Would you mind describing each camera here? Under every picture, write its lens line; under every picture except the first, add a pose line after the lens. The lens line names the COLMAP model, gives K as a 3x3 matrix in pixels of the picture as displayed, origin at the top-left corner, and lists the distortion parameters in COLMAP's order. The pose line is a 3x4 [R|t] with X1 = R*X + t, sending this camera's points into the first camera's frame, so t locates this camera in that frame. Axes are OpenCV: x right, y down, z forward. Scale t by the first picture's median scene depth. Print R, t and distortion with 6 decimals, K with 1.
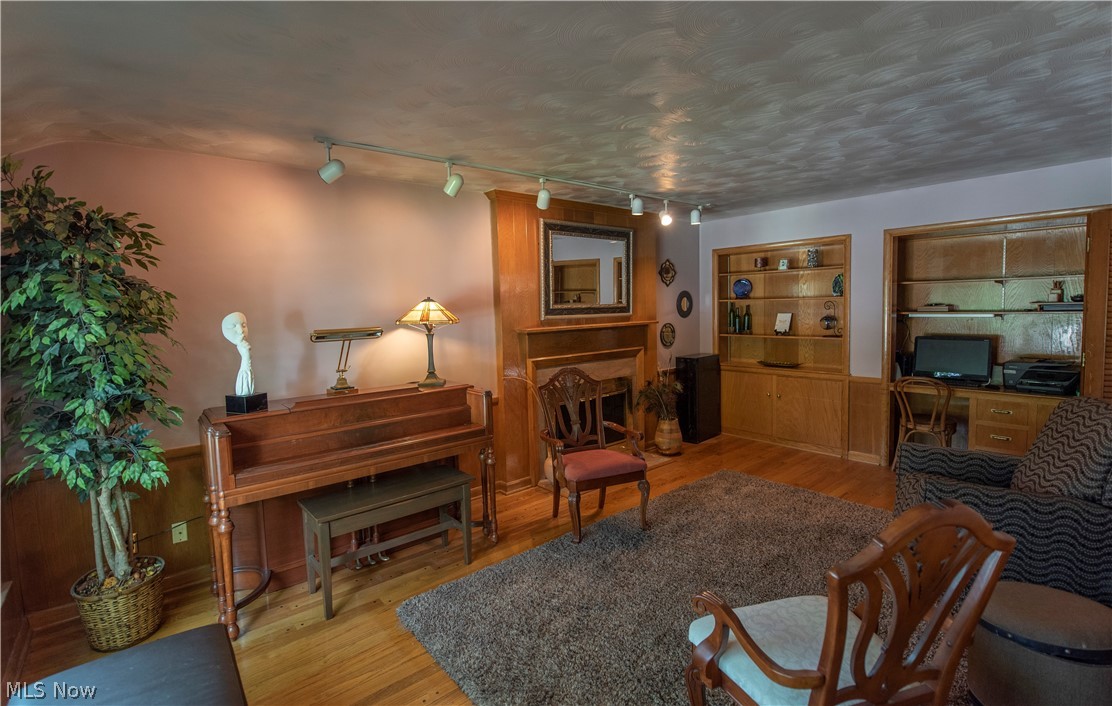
lens RADIAL K [[494.8, 0, 555.7], [0, 494.8, 346.7], [0, 0, 1]] dist [-0.000807, -0.000074]
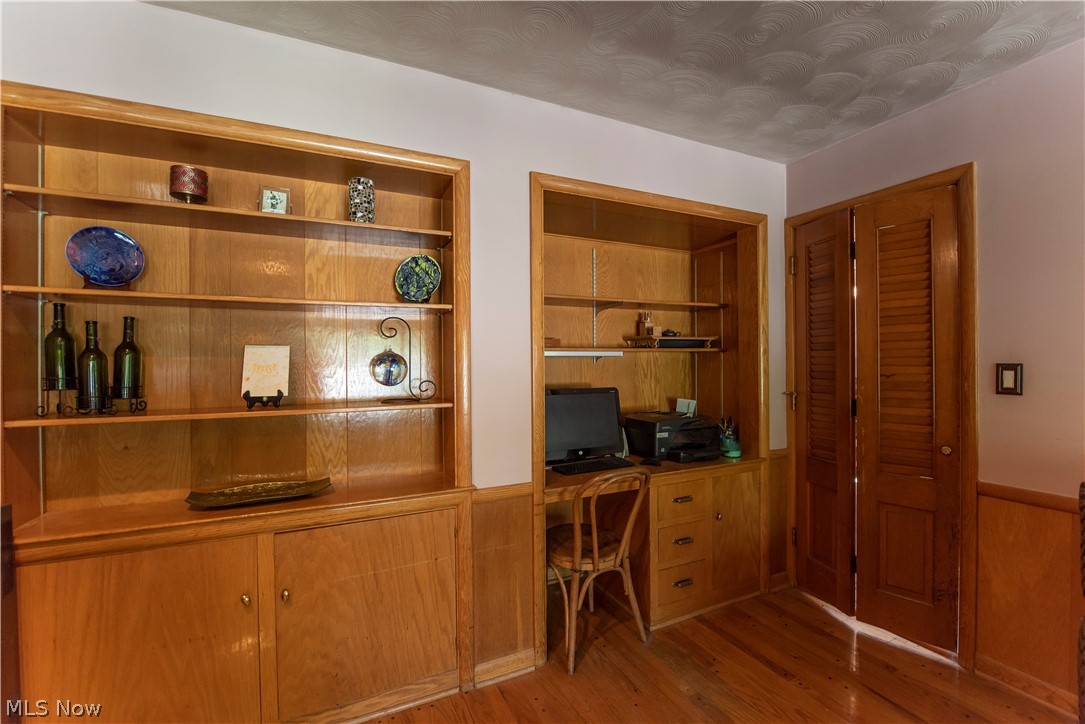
lens RADIAL K [[456.2, 0, 543.2], [0, 456.2, 363.4], [0, 0, 1]] dist [-0.003765, -0.000097]
pose [[0.281525, 0.019557, 0.959355, 0.208747], [0.081862, 0.995658, -0.044319, -0.024475], [-0.956056, 0.091012, 0.278701, 0.739372]]
